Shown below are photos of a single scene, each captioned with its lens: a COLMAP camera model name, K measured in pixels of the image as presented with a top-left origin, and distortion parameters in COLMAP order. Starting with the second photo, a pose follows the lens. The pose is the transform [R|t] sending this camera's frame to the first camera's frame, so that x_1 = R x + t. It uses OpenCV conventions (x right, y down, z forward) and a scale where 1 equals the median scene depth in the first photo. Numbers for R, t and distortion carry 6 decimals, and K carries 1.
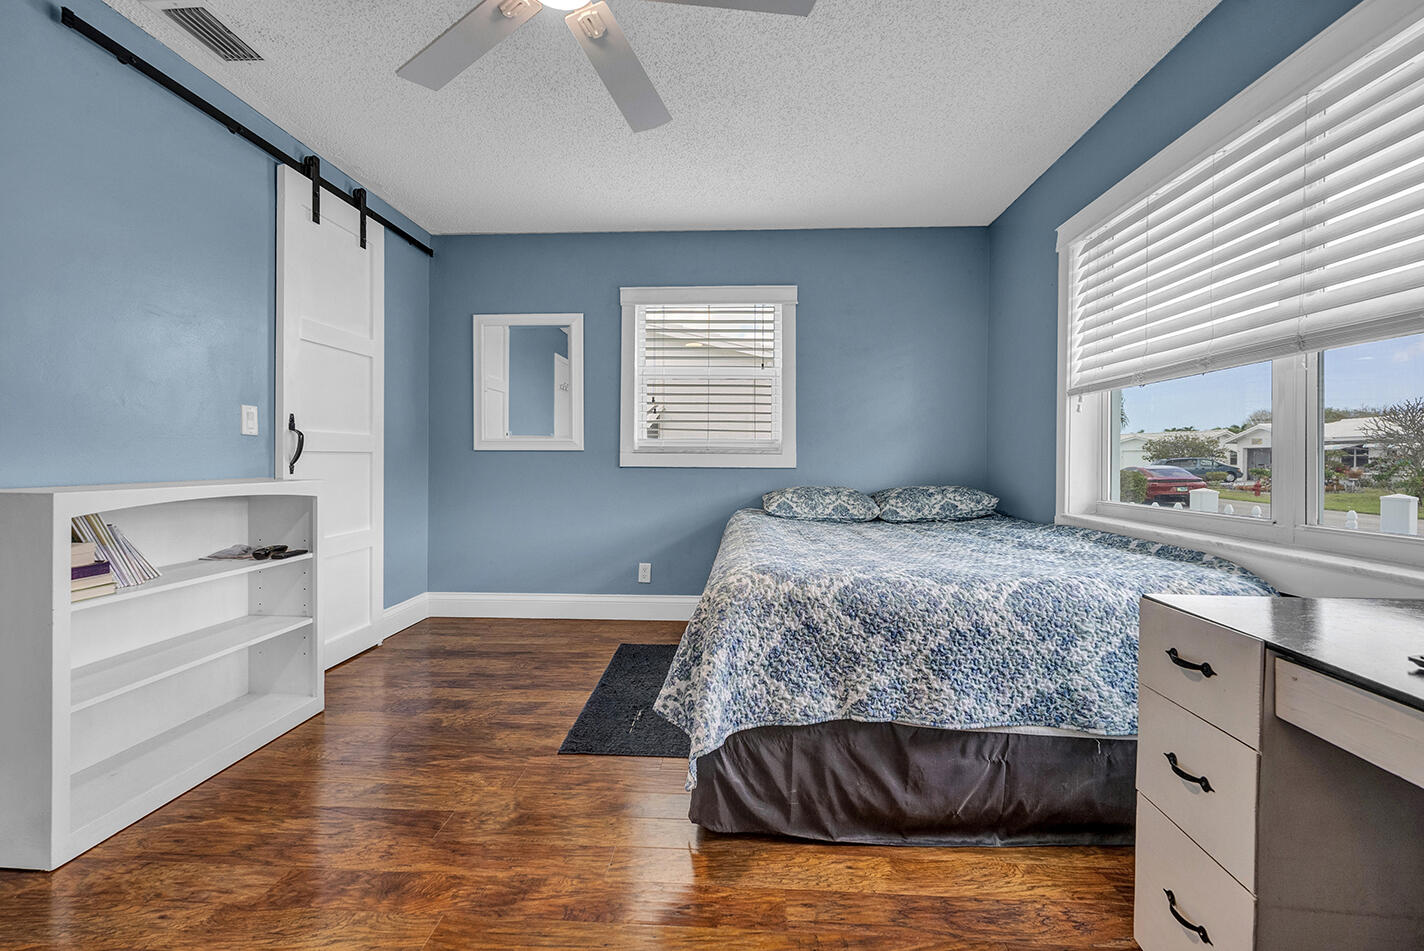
lens RADIAL K [[583.3, 0, 711.7], [0, 583.3, 465.4], [0, 0, 1]] dist [-0.000404, -0.000290]
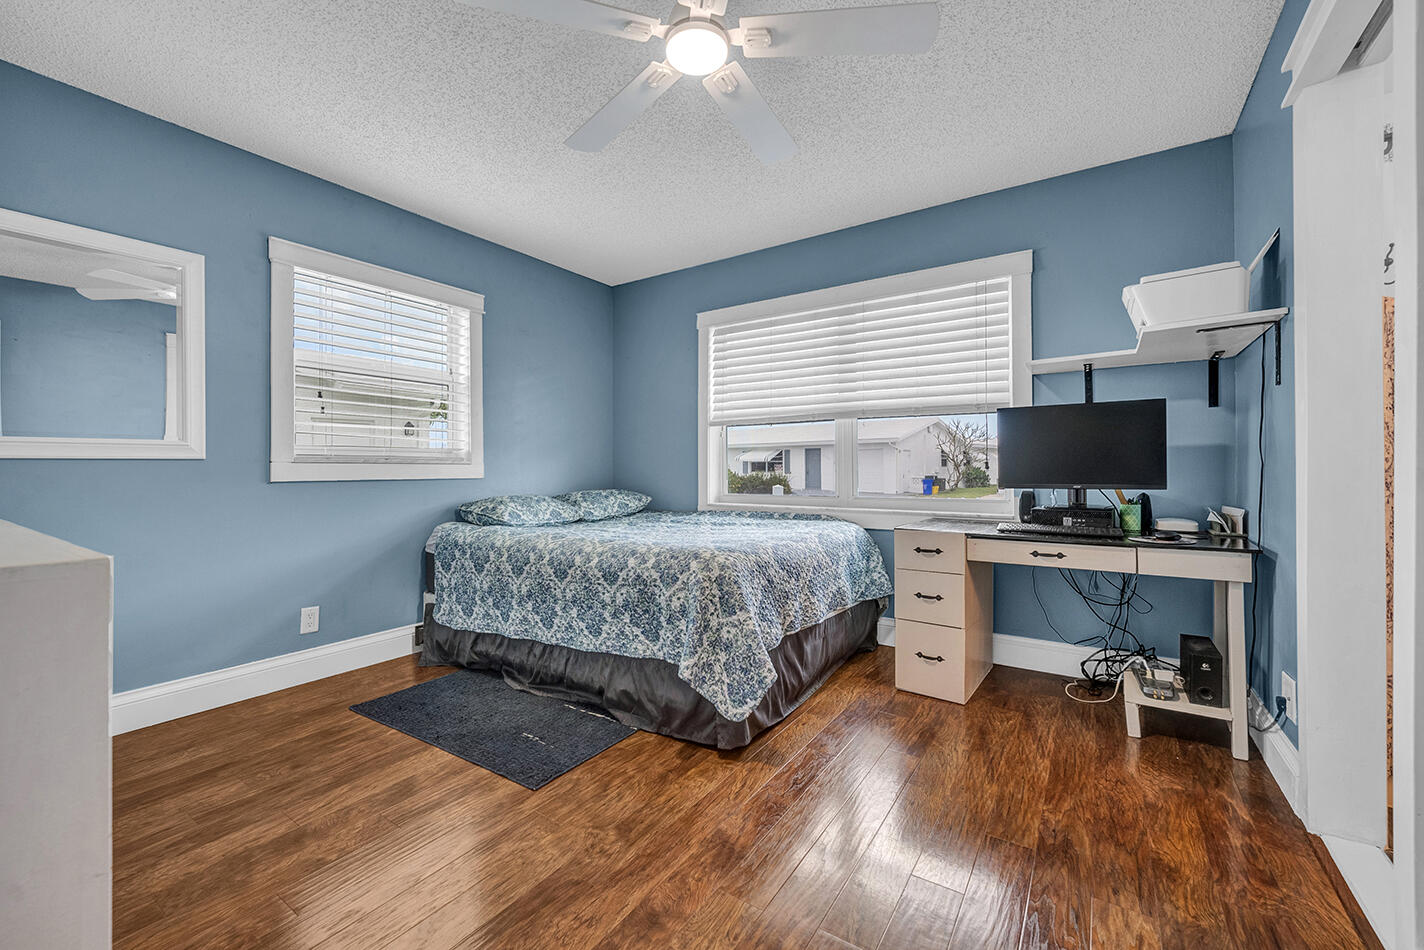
lens RADIAL K [[583.3, 0, 703.5], [0, 583.3, 469.3], [0, 0, 1]] dist [-0.000404, -0.000290]
pose [[0.513230, -0.006935, 0.858223, -0.657496], [0.016581, 0.999861, -0.001836, -0.003542], [-0.858091, 0.015173, 0.513274, 0.212843]]
